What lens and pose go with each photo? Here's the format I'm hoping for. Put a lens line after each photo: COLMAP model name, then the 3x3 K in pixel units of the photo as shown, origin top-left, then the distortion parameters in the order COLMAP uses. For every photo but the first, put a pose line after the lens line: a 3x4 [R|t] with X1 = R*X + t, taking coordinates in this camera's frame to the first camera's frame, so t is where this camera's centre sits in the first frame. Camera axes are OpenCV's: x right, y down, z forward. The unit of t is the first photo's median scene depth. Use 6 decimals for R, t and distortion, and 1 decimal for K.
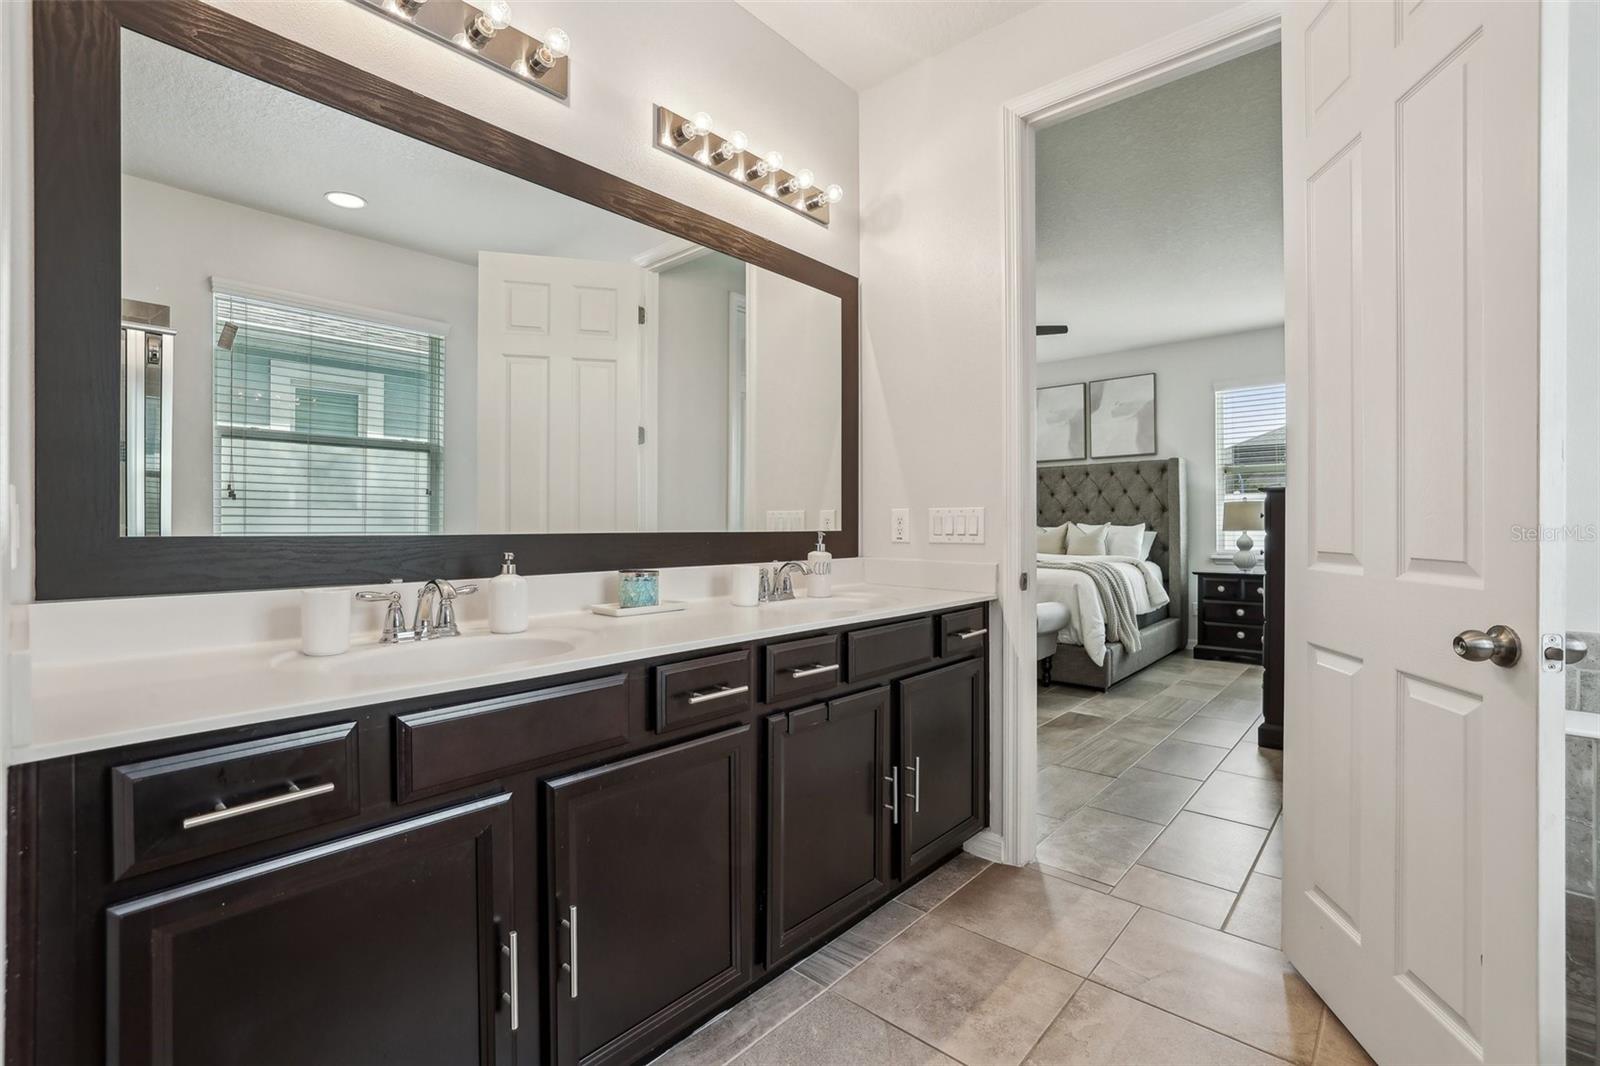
lens RADIAL K [[692.4, 0, 797.3], [0, 692.4, 528.4], [0, 0, 1]] dist [-0.025991, 0.001491]
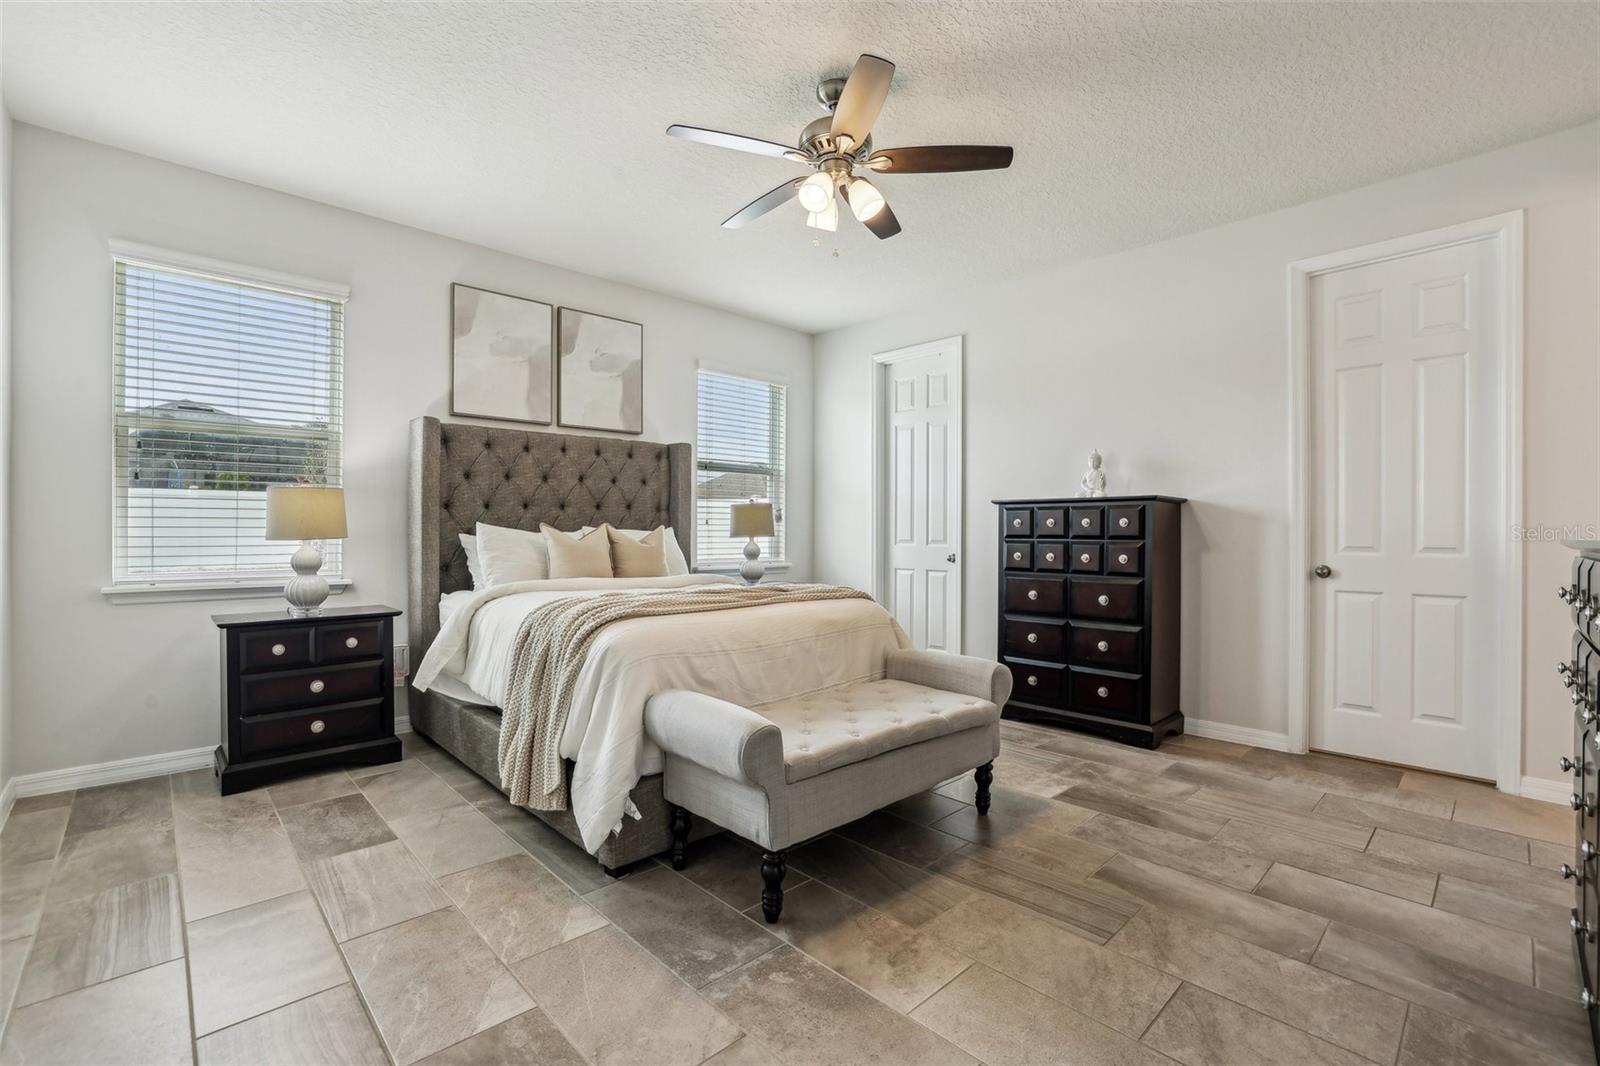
lens RADIAL K [[692.4, 0, 786.7], [0, 692.4, 538.3], [0, 0, 1]] dist [-0.025991, 0.001491]
pose [[0.100835, -0.007664, 0.994874, -0.218044], [-0.001150, 0.999969, 0.007820, -0.001530], [-0.994903, -0.001932, 0.100823, 0.803446]]
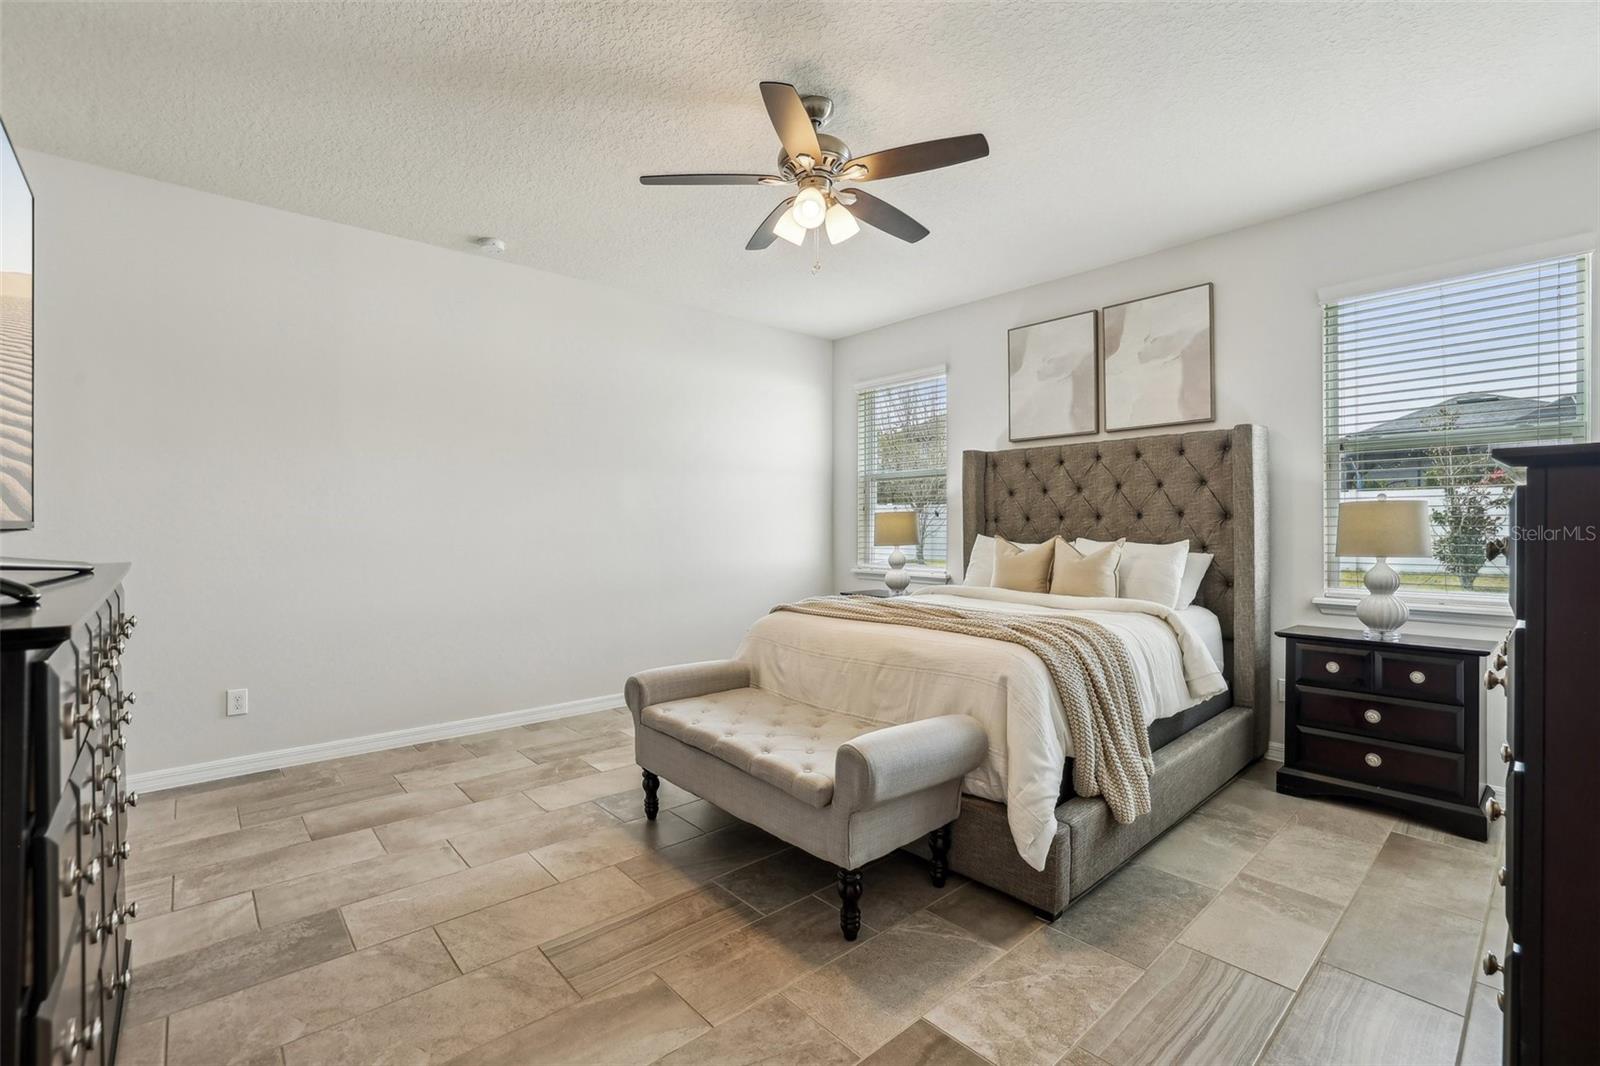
lens RADIAL K [[692.4, 0, 789.6], [0, 692.4, 527.3], [0, 0, 1]] dist [-0.025991, 0.001491]
pose [[0.992826, 0.003050, -0.119525, 0.244031], [-0.003344, 0.999992, -0.002261, -0.015451], [0.119517, 0.002644, 0.992829, 0.394471]]
